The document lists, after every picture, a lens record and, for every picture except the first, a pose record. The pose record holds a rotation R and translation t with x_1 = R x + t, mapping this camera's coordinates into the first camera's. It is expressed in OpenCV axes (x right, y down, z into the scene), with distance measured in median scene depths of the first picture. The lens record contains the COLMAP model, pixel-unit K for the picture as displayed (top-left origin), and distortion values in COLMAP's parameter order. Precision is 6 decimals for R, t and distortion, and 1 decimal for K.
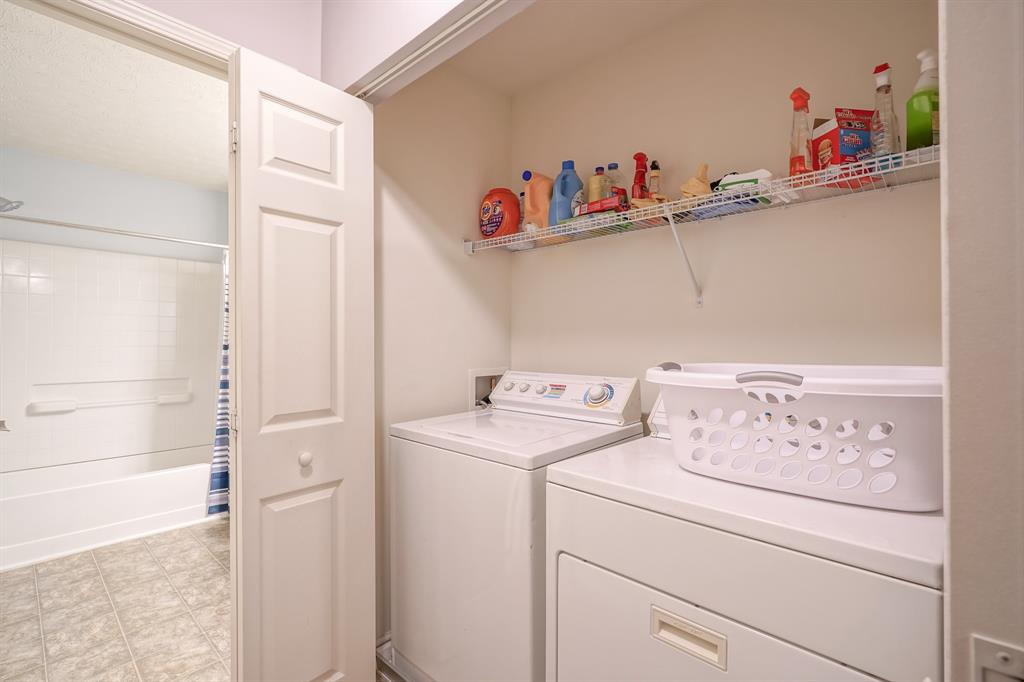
lens RADIAL K [[463.8, 0, 512.0], [0, 463.8, 341.0], [0, 0, 1]] dist [-0.011958, 0.005054]
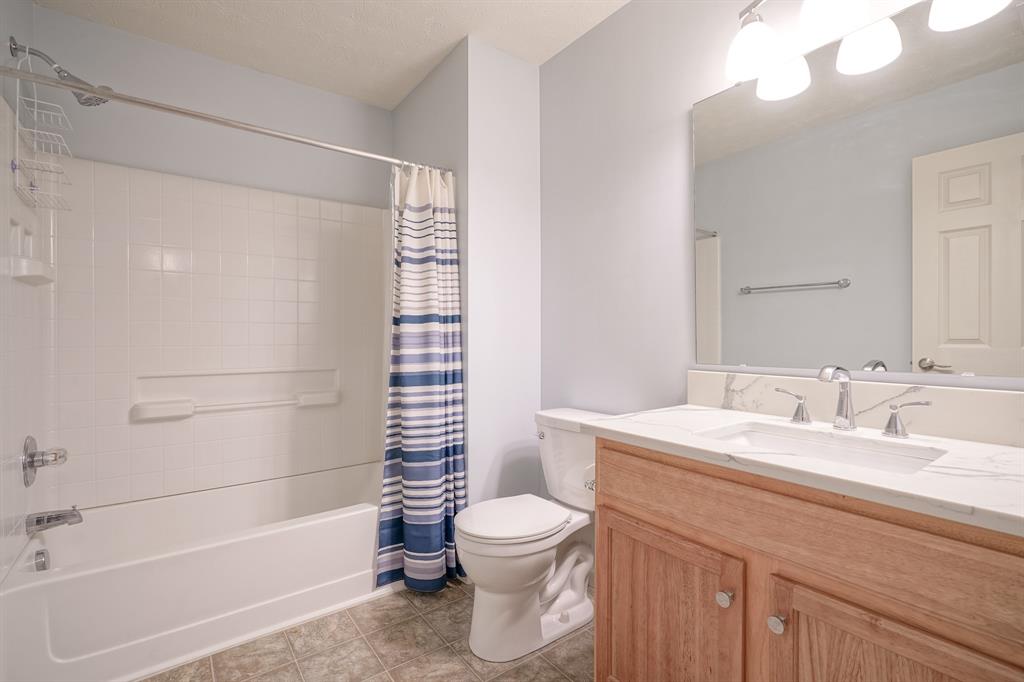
lens RADIAL K [[463.8, 0, 512.0], [0, 463.8, 341.0], [0, 0, 1]] dist [-0.011958, 0.005054]
pose [[0.982405, -0.004936, -0.186699, -0.352141], [0.007306, 0.999901, 0.012007, 0.035194], [0.186622, -0.013160, 0.982344, 0.414647]]
